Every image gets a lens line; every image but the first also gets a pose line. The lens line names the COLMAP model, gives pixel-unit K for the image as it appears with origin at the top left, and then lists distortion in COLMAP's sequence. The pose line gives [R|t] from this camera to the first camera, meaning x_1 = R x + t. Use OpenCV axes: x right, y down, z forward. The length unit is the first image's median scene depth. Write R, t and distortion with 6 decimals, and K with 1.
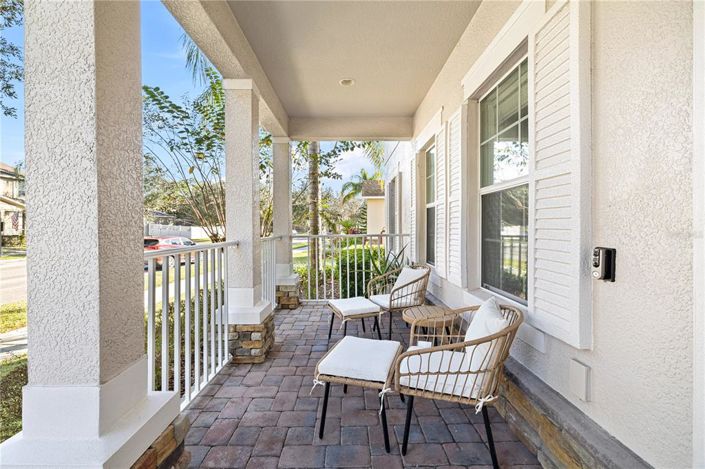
lens RADIAL K [[301.8, 0, 352.4], [0, 301.8, 231.4], [0, 0, 1]] dist [0.008264, -0.000008]
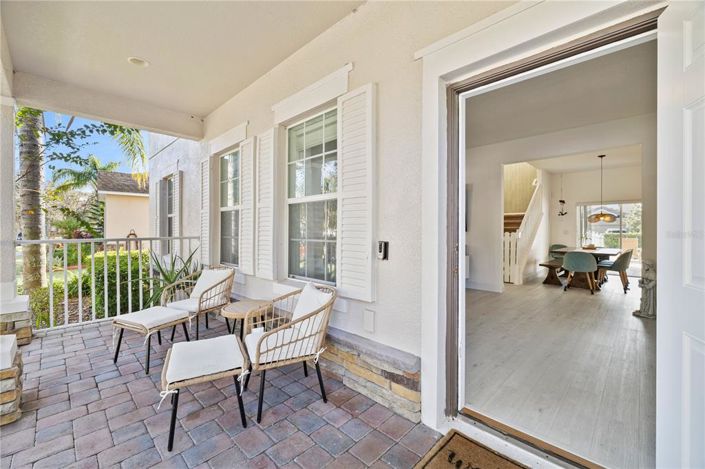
lens RADIAL K [[293.5, 0, 352.5], [0, 293.5, 234.5], [0, 0, 1]] dist [-0.000116, 0.000026]
pose [[0.699613, -0.003177, 0.714515, -0.242255], [0.003995, 0.999992, 0.000535, 0.005412], [-0.714511, 0.002481, 0.699620, -0.034904]]
